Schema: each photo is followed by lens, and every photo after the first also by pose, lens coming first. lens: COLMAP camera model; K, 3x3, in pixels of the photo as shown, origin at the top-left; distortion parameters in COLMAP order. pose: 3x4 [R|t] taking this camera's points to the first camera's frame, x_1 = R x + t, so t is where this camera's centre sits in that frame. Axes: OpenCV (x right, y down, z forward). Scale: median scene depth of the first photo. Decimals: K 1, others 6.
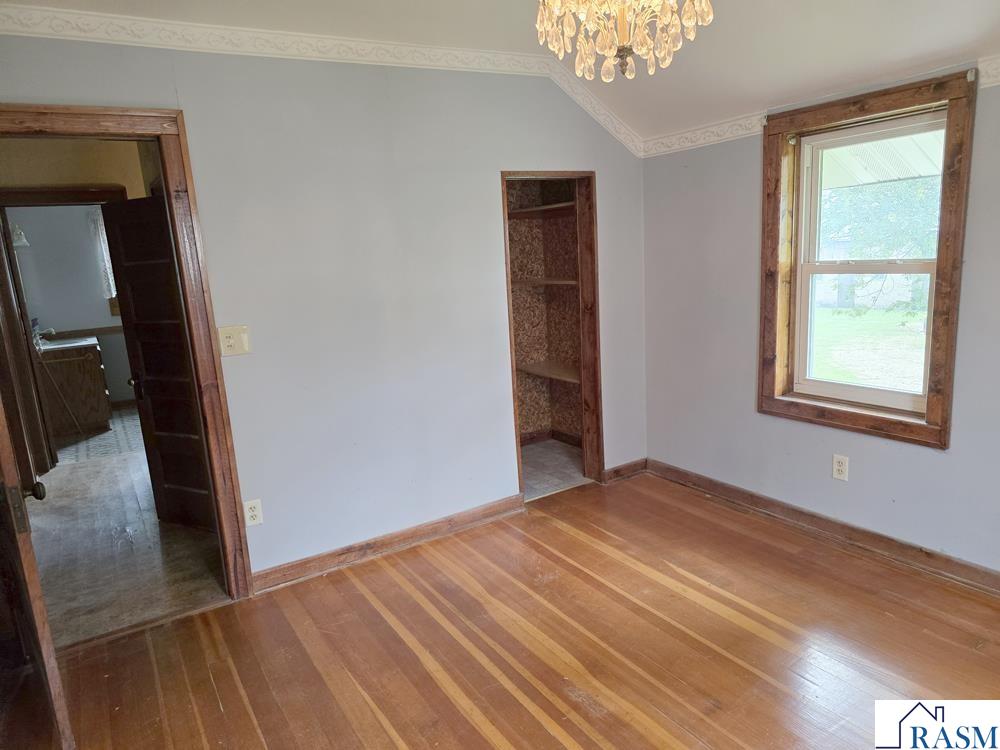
lens RADIAL K [[680.1, 0, 499.4], [0, 680.1, 377.7], [0, 0, 1]] dist [0.002471, 0.003000]
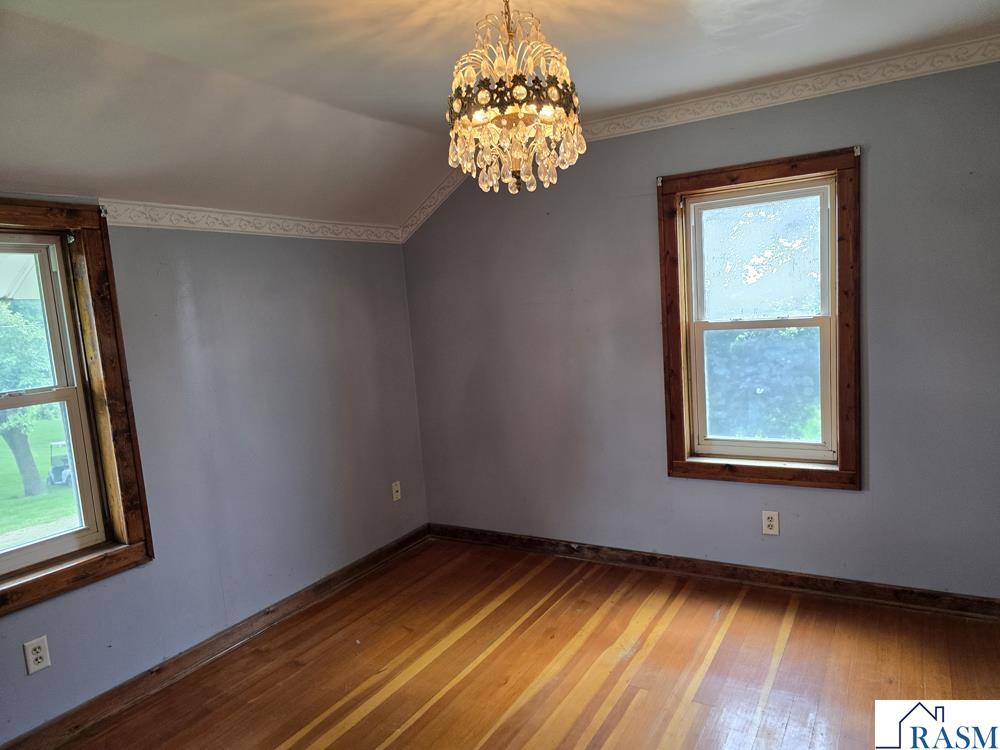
lens RADIAL K [[680.1, 0, 504.9], [0, 680.1, 378.0], [0, 0, 1]] dist [0.002471, 0.003000]
pose [[-0.450892, -0.005571, 0.892561, -0.491600], [0.264405, 0.954266, 0.139524, -0.155337], [-0.852518, 0.298908, -0.428798, 0.887767]]
